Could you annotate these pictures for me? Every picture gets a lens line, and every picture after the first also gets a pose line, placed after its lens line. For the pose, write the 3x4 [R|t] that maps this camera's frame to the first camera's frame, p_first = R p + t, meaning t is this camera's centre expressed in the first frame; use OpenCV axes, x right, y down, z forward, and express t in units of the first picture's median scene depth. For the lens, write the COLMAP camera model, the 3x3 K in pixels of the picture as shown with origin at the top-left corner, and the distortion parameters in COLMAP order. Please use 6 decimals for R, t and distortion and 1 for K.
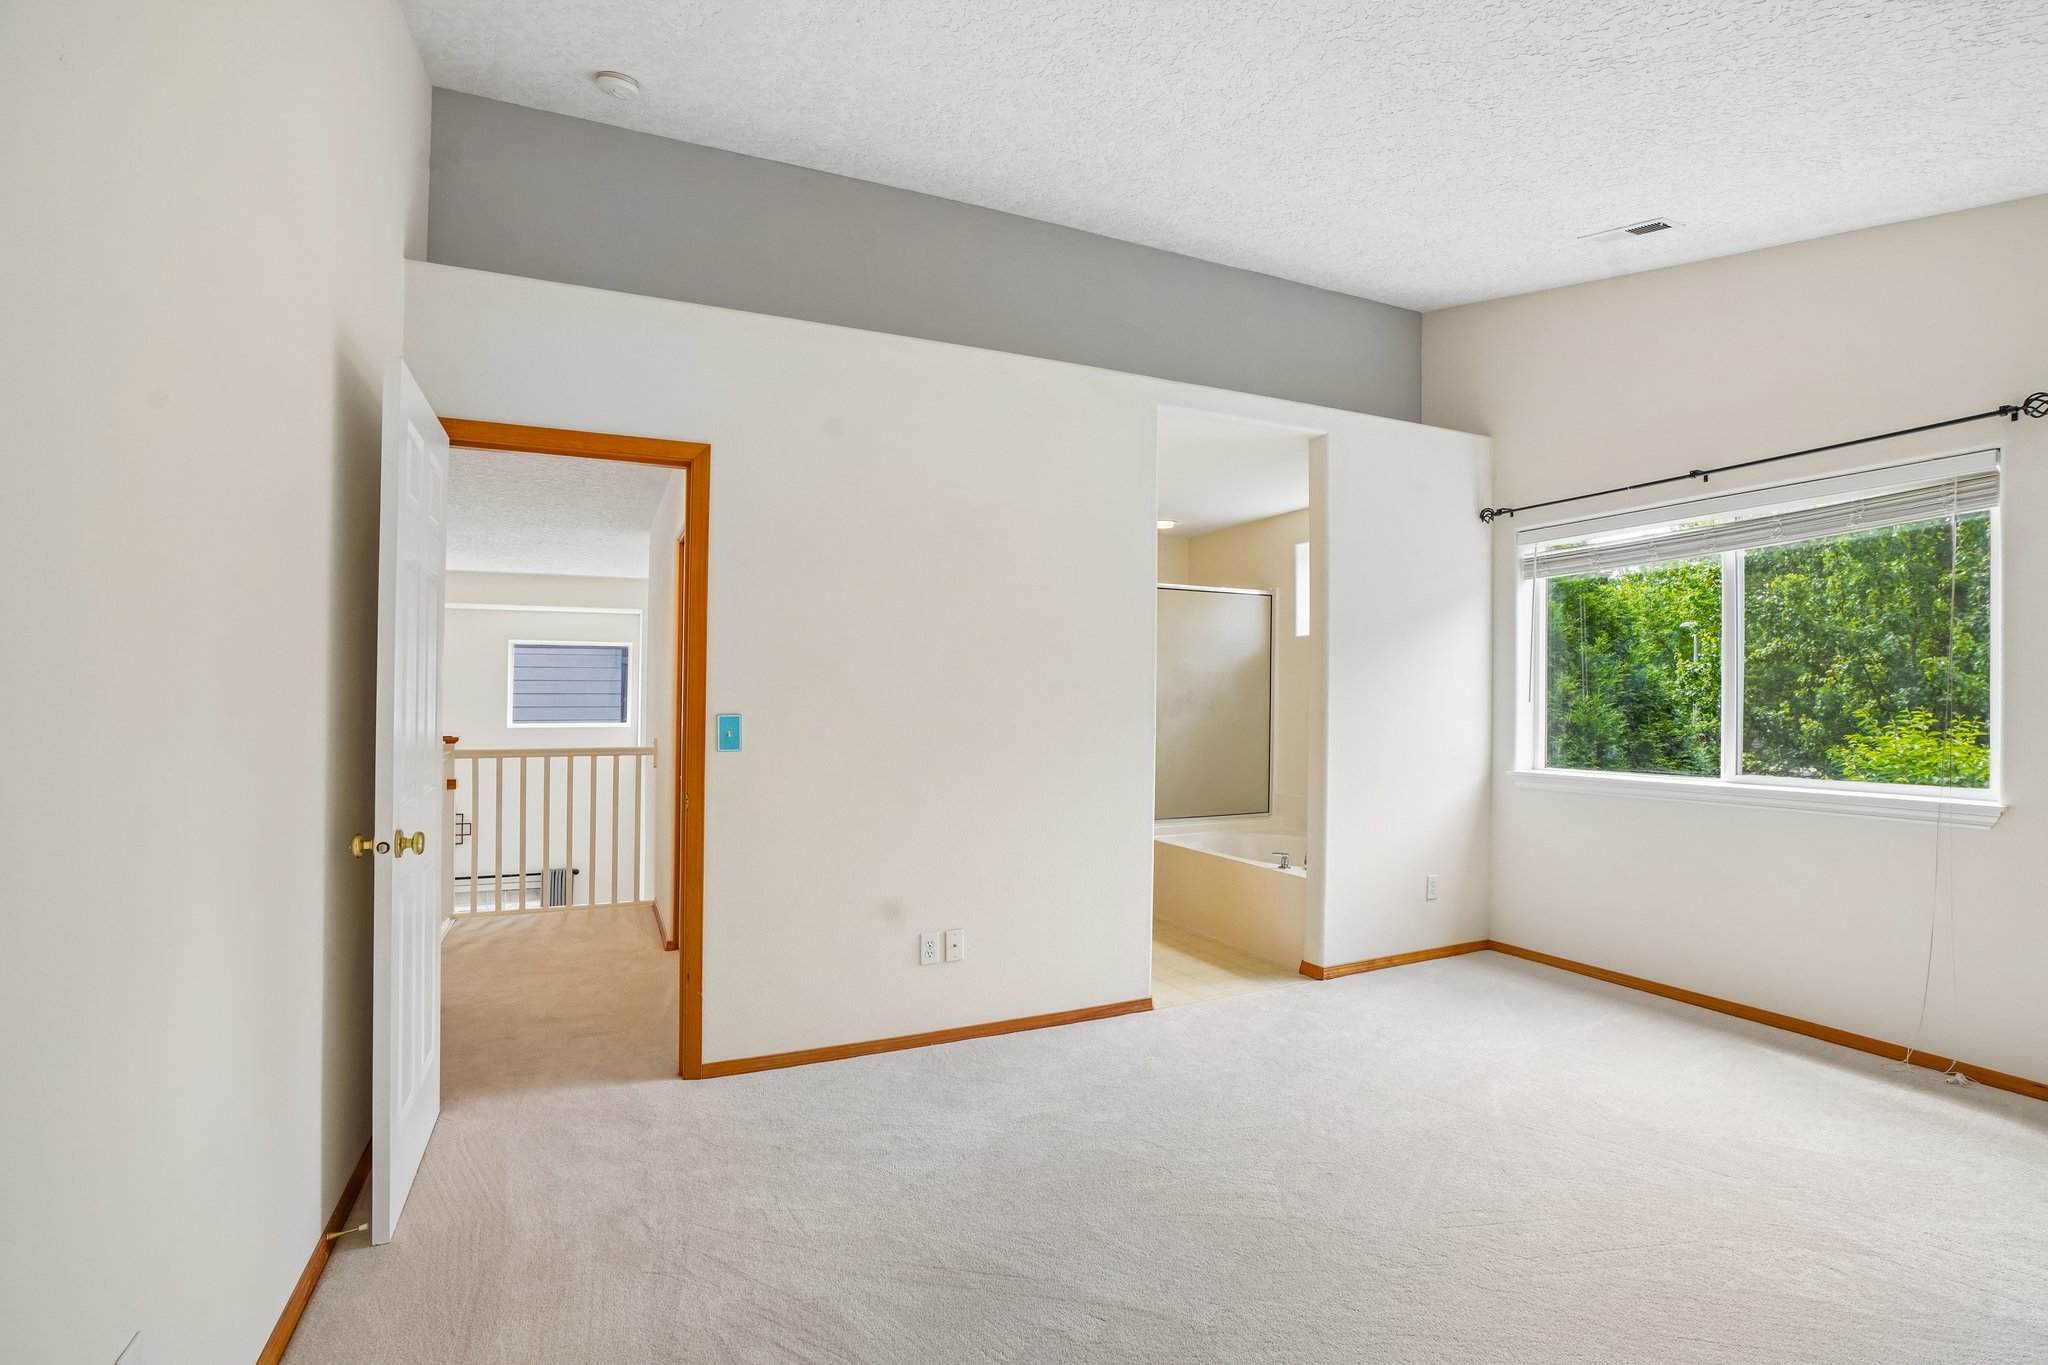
lens RADIAL K [[935.6, 0, 1024.3], [0, 935.6, 703.0], [0, 0, 1]] dist [-0.017105, 0.000491]
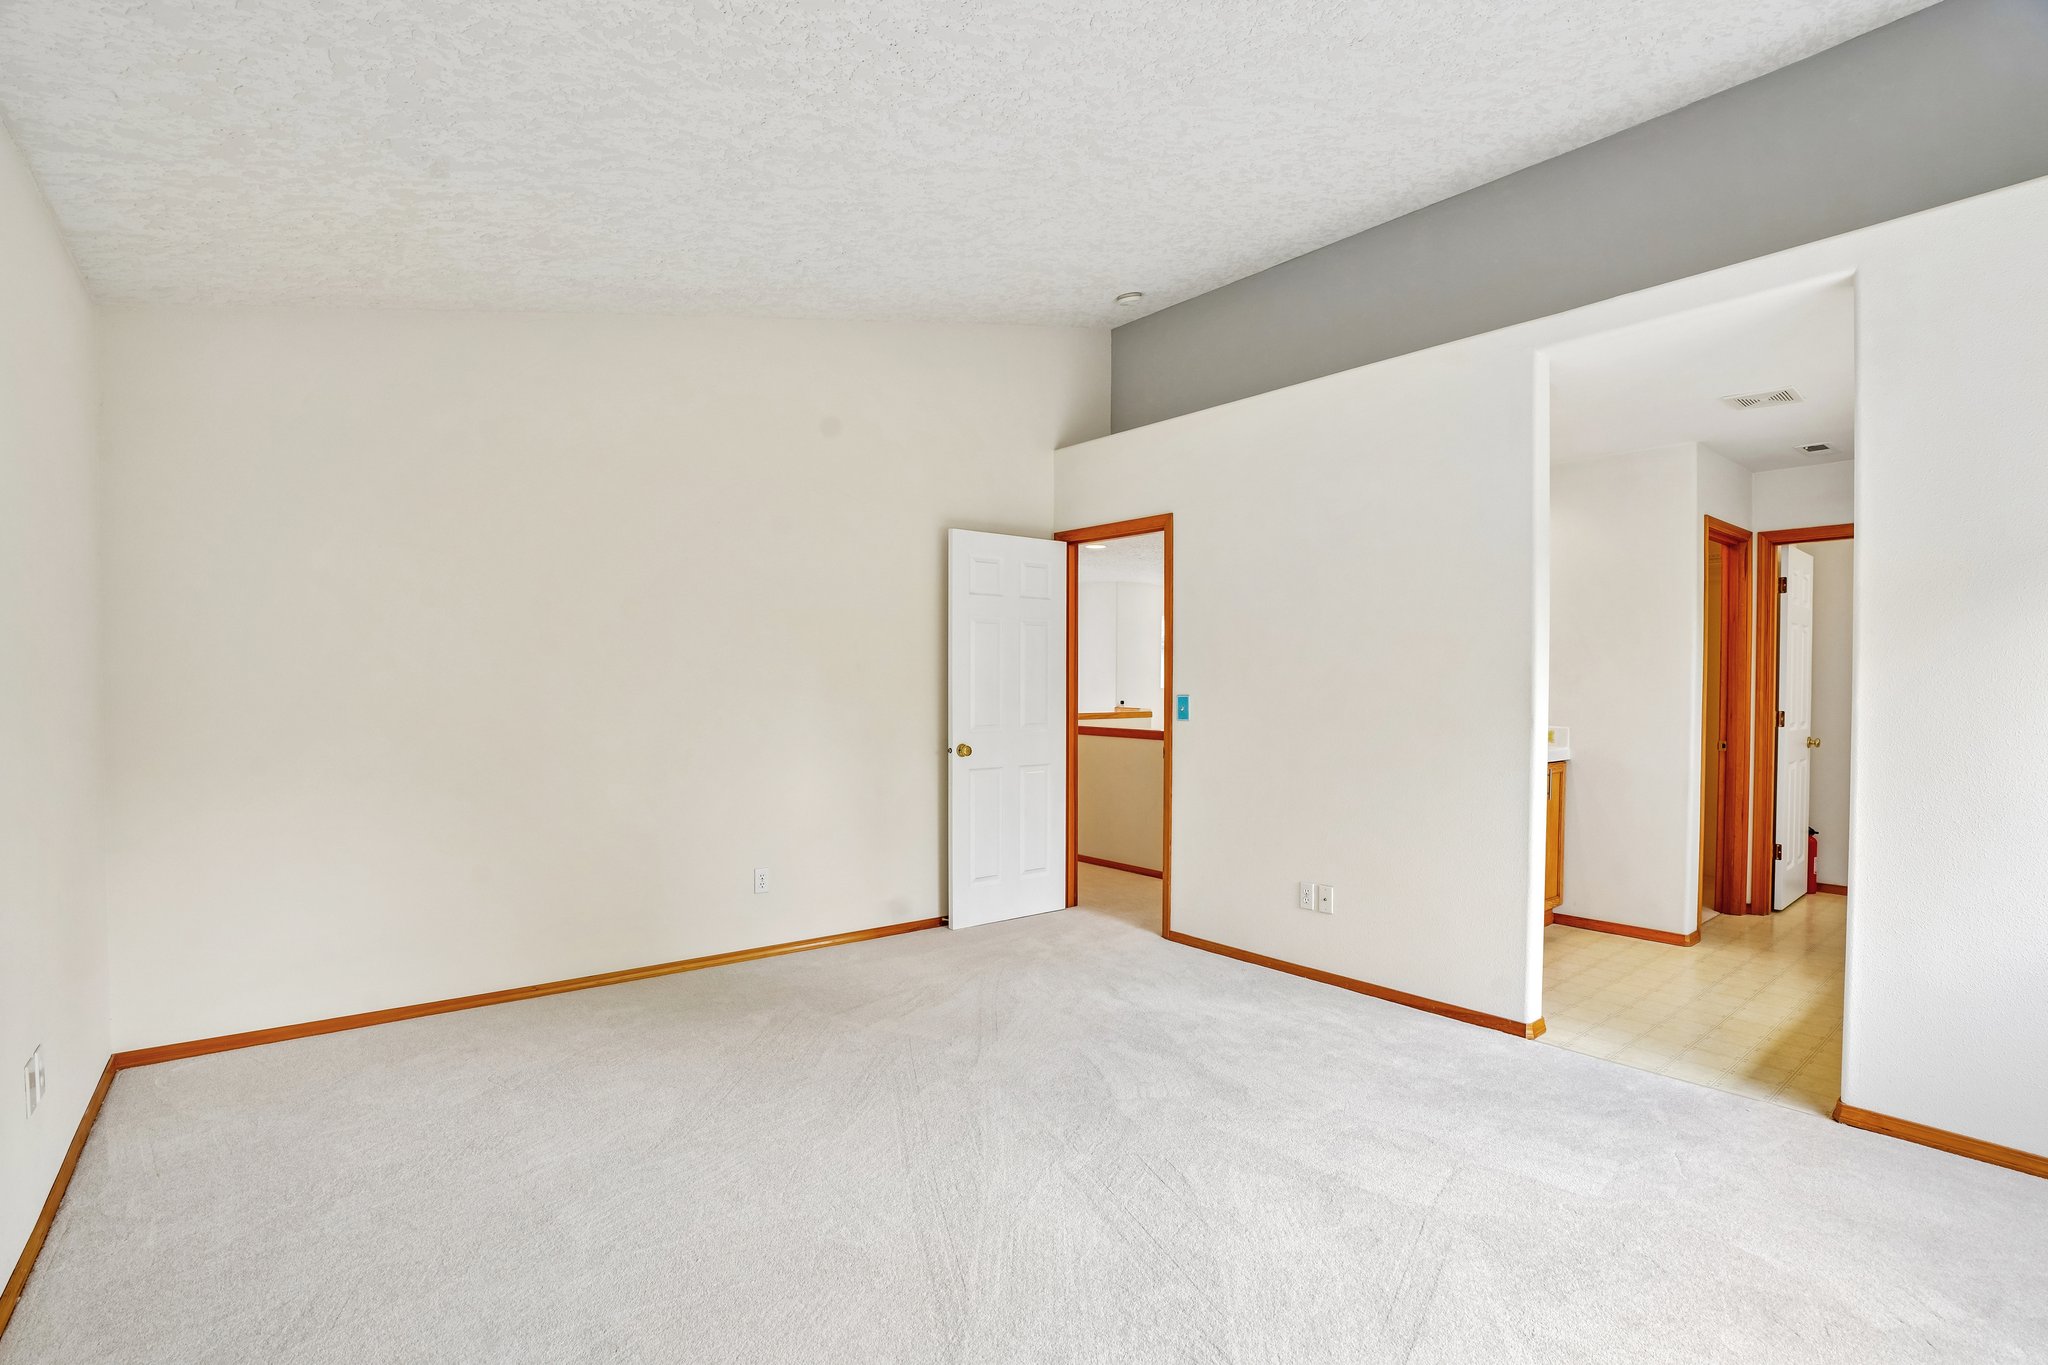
lens RADIAL K [[935.6, 0, 1032.7], [0, 935.6, 689.2], [0, 0, 1]] dist [-0.017105, 0.000491]
pose [[0.289693, 0.006219, -0.957100, 0.765777], [-0.003668, 0.999979, 0.005387, -0.002697], [0.957113, 0.001950, 0.289709, 0.273824]]
